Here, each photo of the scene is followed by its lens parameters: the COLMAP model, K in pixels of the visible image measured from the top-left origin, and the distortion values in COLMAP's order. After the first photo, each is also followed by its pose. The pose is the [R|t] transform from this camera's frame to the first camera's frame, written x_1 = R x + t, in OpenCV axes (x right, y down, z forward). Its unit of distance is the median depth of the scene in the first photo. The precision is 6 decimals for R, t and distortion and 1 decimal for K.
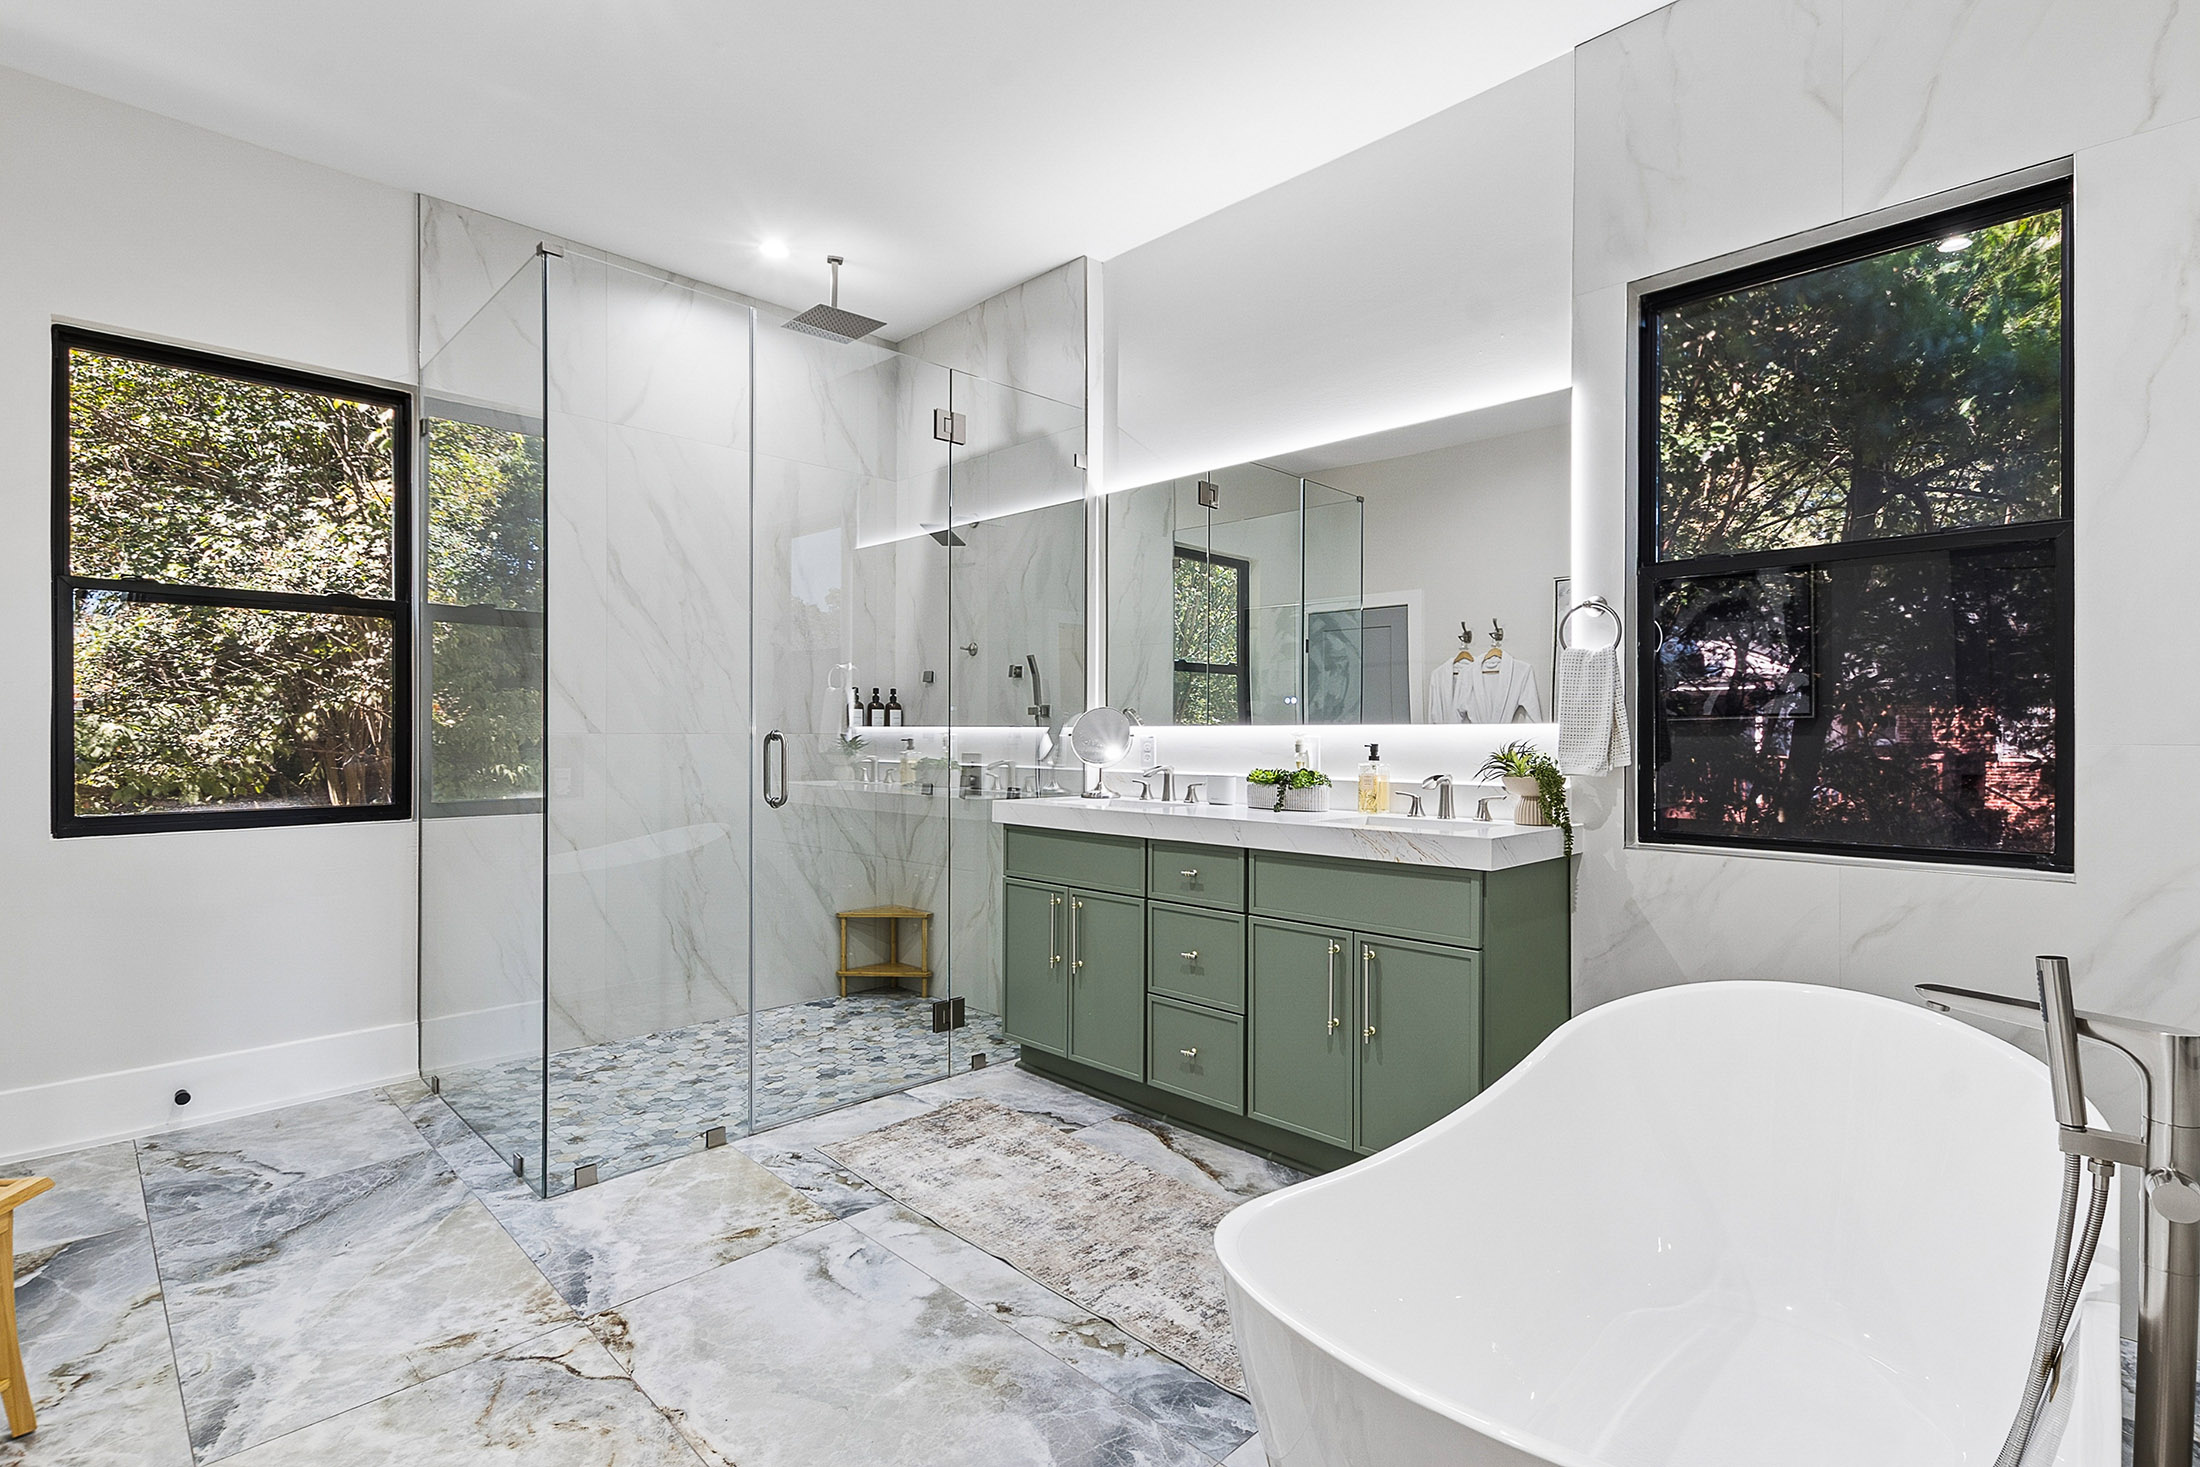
lens RADIAL K [[1034.5, 0, 1125.3], [0, 1034.5, 733.1], [0, 0, 1]] dist [0.003251, -0.000224]
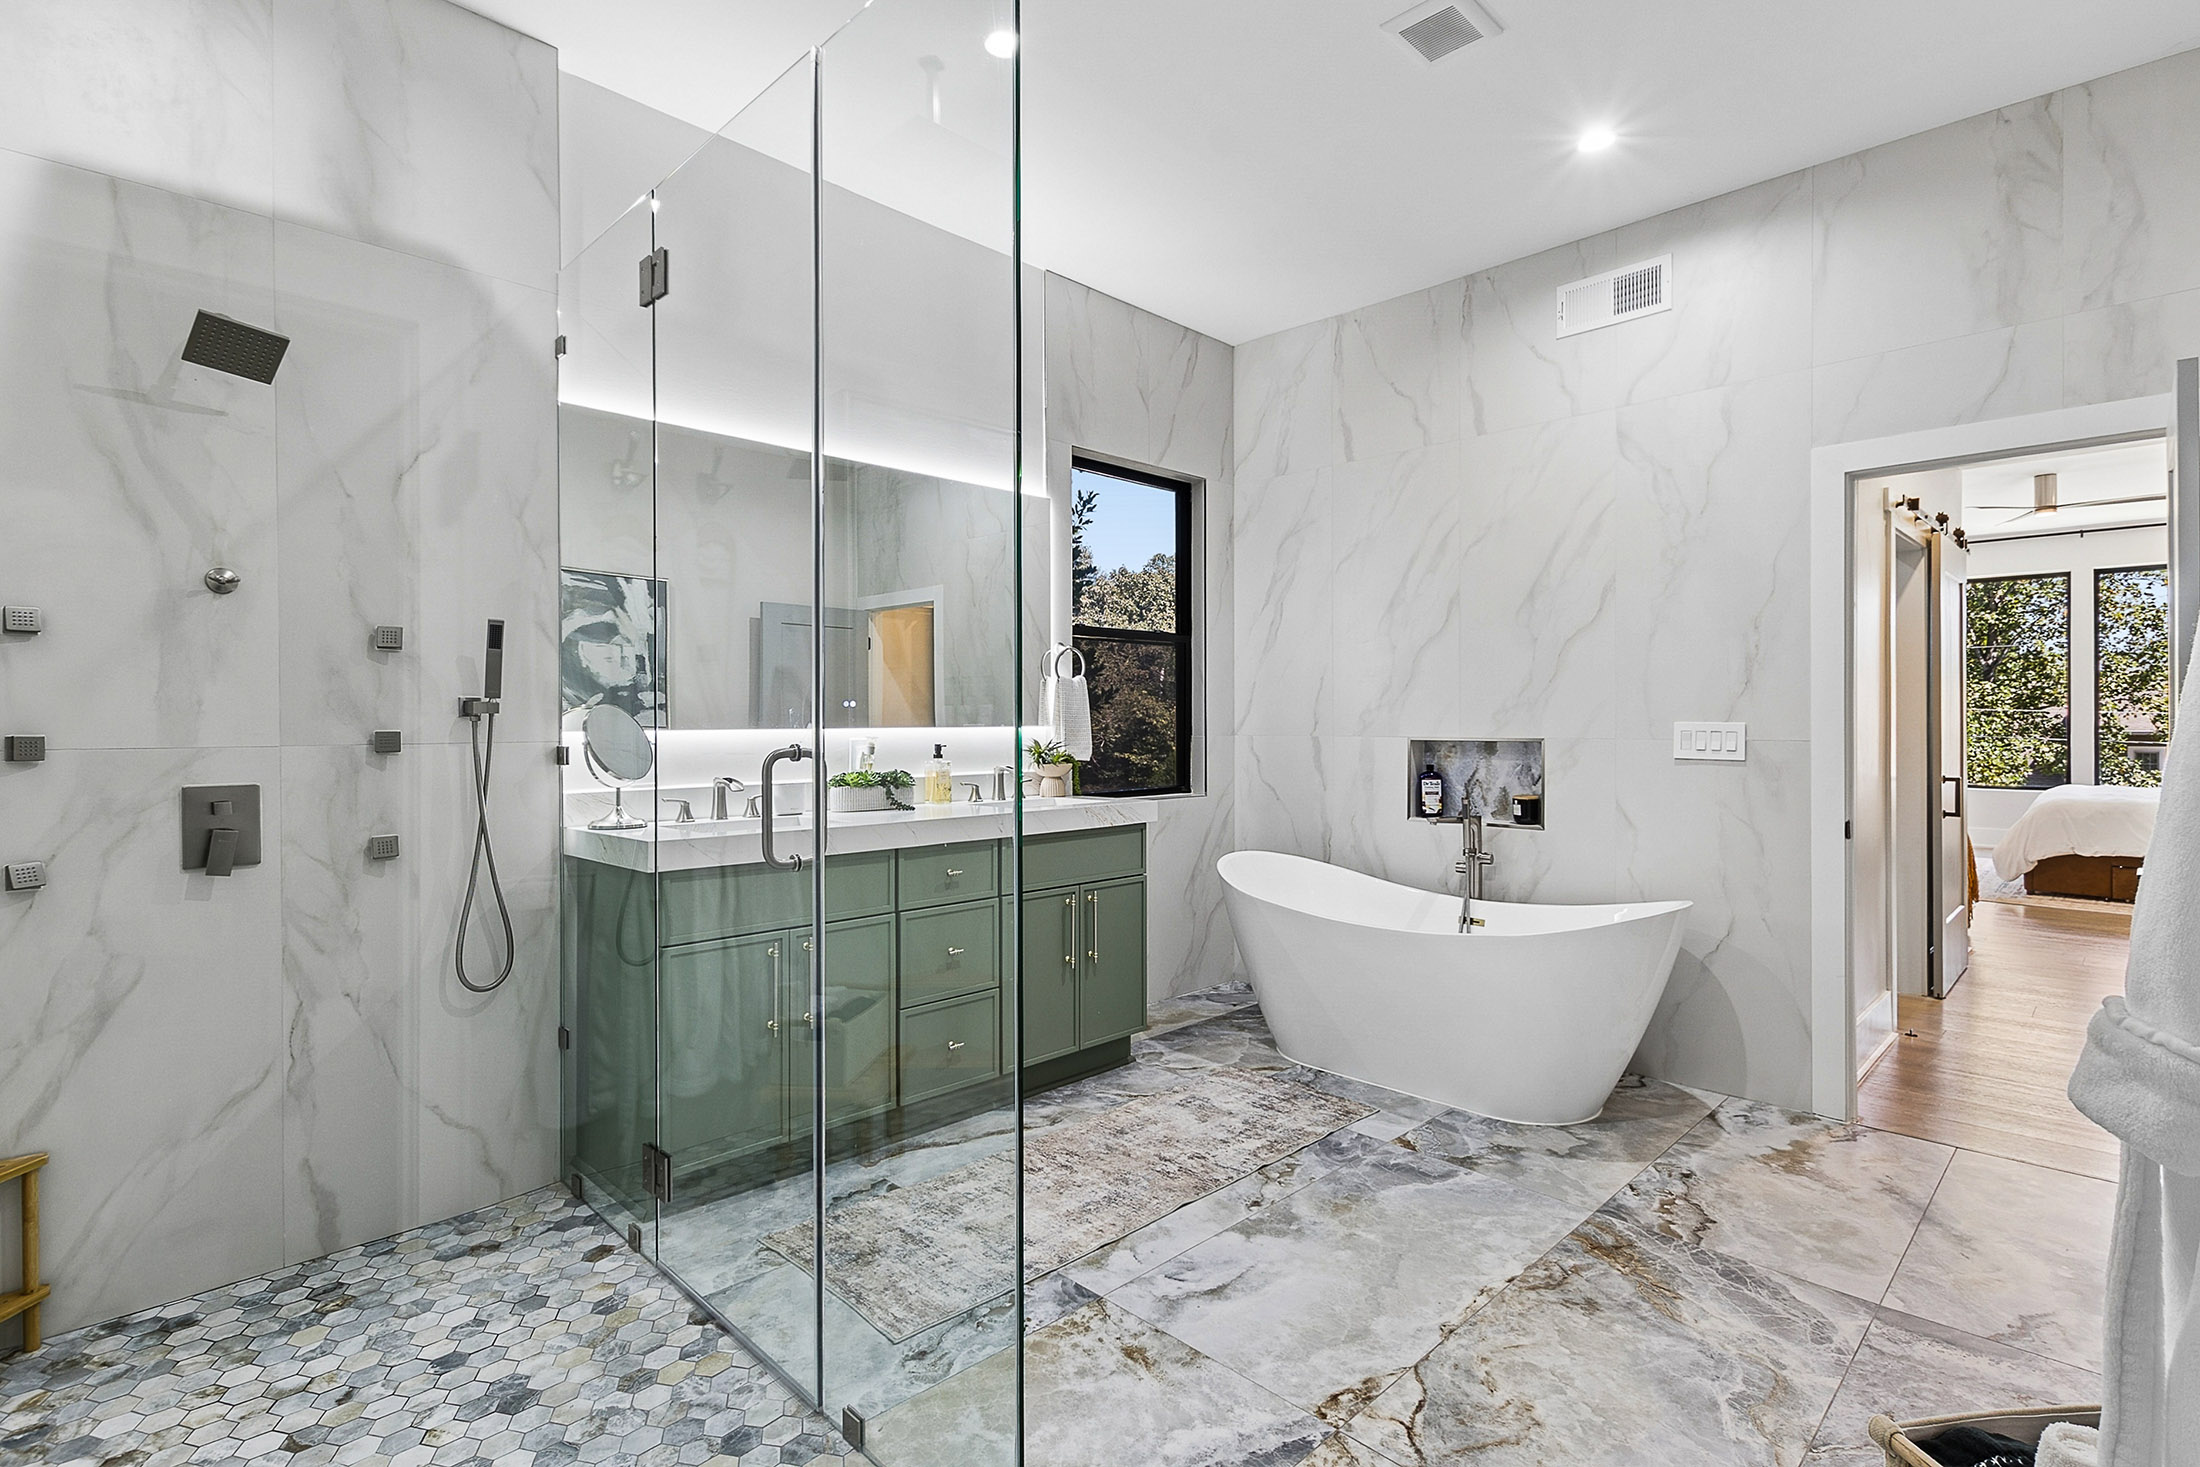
lens RADIAL K [[1034.5, 0, 1125.3], [0, 1034.5, 733.1], [0, 0, 1]] dist [0.003251, -0.000224]
pose [[0.010227, -0.009684, 0.999901, -0.923725], [0.007438, 0.999926, 0.009608, -0.011545], [-0.999920, 0.007339, 0.010298, 0.781544]]
